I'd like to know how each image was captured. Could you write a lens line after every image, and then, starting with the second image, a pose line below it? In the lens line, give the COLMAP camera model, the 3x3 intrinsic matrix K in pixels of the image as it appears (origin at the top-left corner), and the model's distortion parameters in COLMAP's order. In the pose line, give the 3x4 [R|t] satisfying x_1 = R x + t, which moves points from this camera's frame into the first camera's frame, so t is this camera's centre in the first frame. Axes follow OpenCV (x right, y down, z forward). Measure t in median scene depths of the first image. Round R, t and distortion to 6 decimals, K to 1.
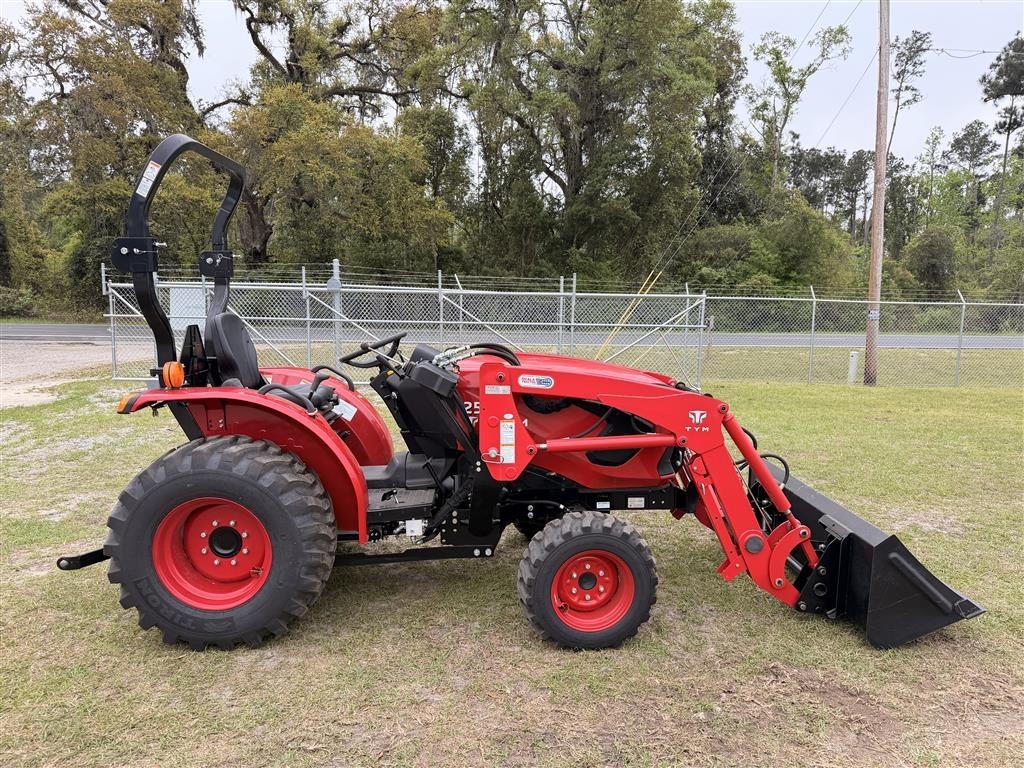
lens RADIAL K [[717.0, 0, 511.5], [0, 717.0, 411.5], [0, 0, 1]] dist [0.017868, -0.029867]
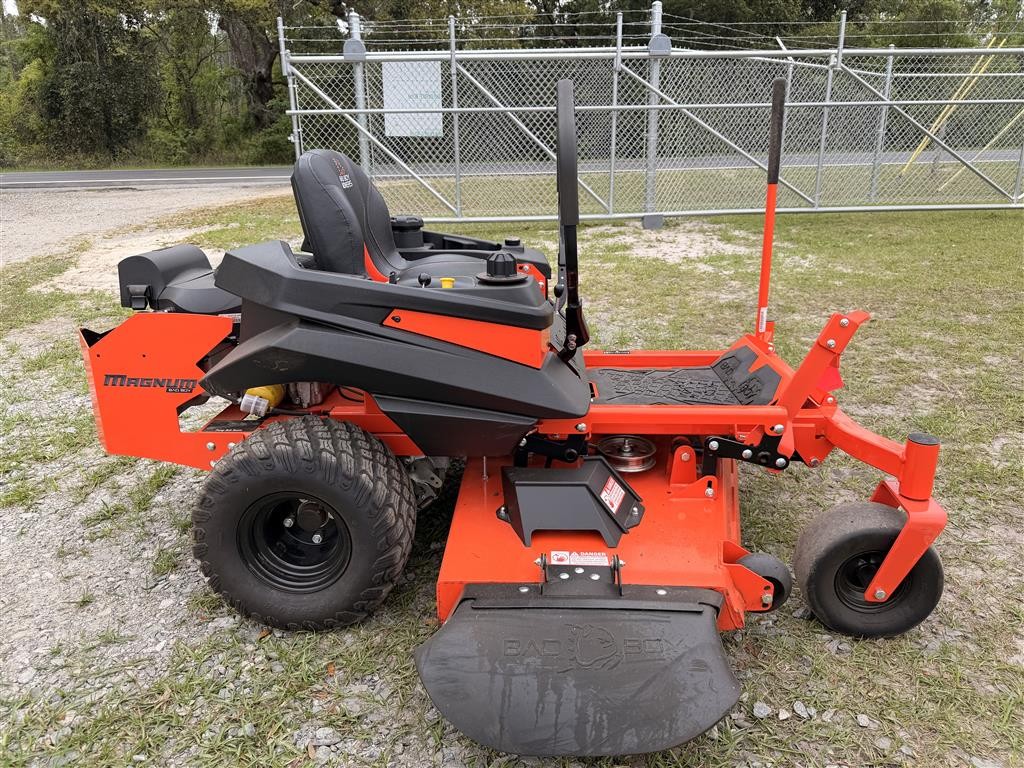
lens RADIAL K [[717.0, 0, 514.6], [0, 717.0, 404.2], [0, 0, 1]] dist [0.017868, -0.029867]
pose [[0.997954, -0.050117, 0.039708, -0.132563], [0.041519, 0.980187, 0.193674, -0.000772], [-0.048627, -0.191629, 0.980262, 0.113862]]
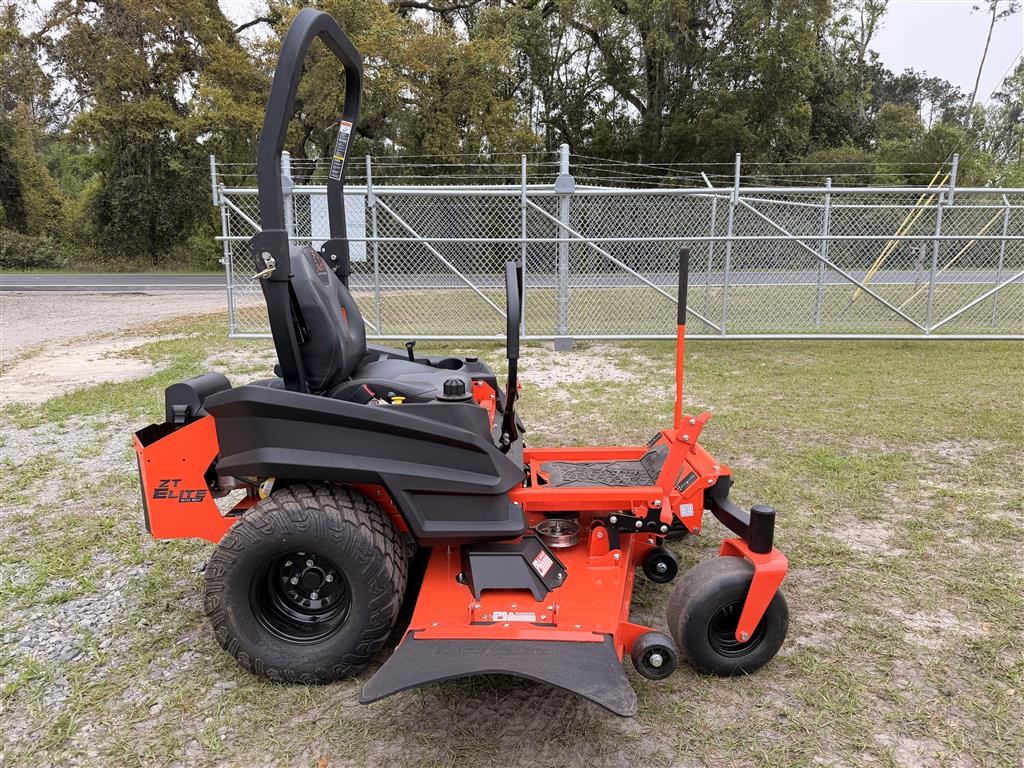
lens RADIAL K [[717.0, 0, 514.5], [0, 717.0, 411.2], [0, 0, 1]] dist [0.017868, -0.029867]
pose [[0.999810, -0.015490, -0.011793, -0.093524], [0.016233, 0.997705, 0.065742, -0.005004], [0.010748, -0.065921, 0.997767, 0.110000]]
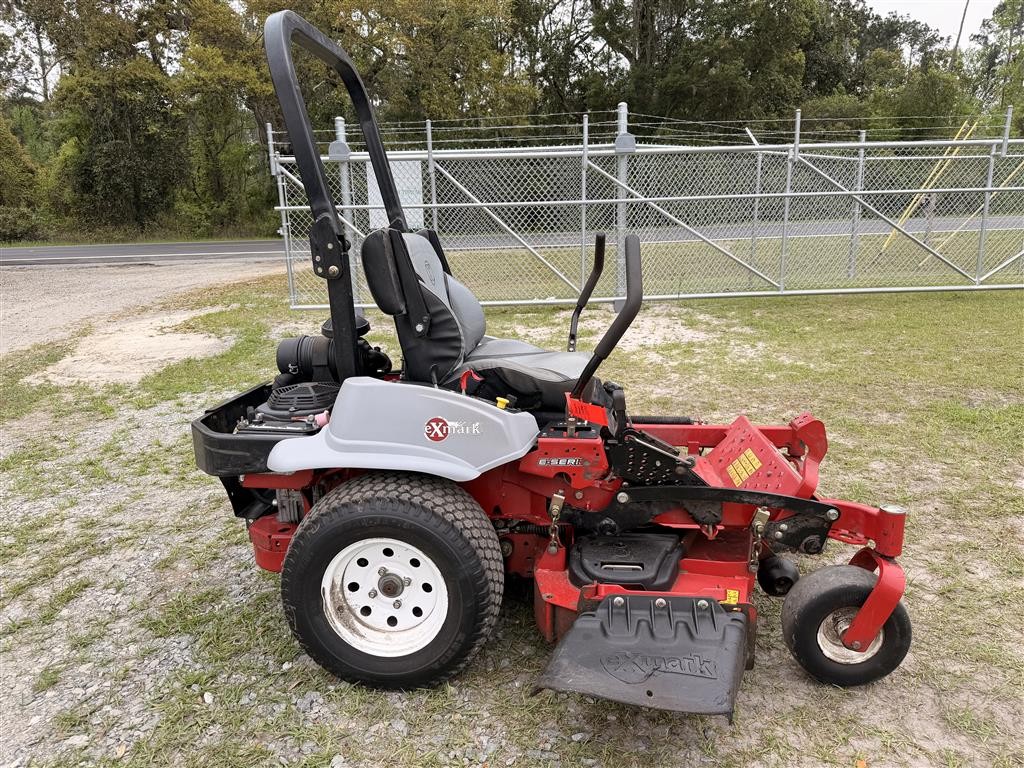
lens RADIAL K [[717.0, 0, 520.9], [0, 717.0, 408.2], [0, 0, 1]] dist [0.017868, -0.029867]
pose [[0.998549, -0.050118, 0.019701, -0.118528], [0.047418, 0.991707, 0.119454, -0.007269], [-0.025525, -0.118347, 0.992644, 0.107618]]
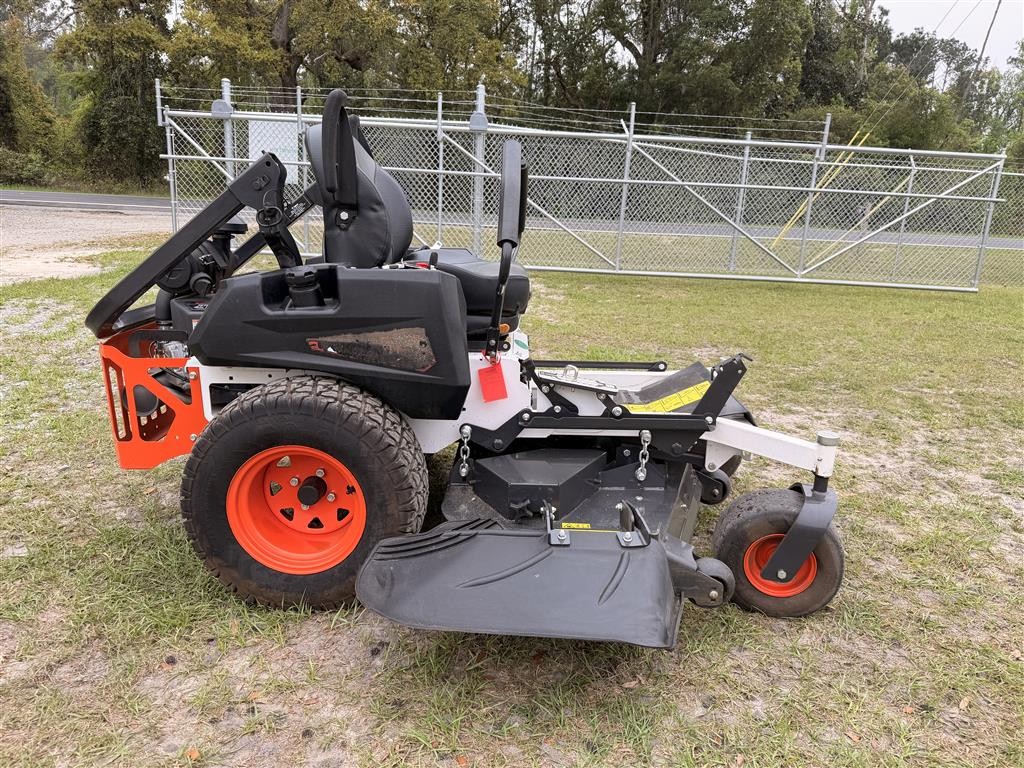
lens RADIAL K [[717.0, 0, 517.8], [0, 717.0, 409.6], [0, 0, 1]] dist [0.017868, -0.029867]
pose [[0.999347, 0.035841, -0.004670, -0.063328], [-0.034892, 0.990360, 0.134049, 0.002883], [0.009429, -0.133799, 0.990964, 0.082600]]
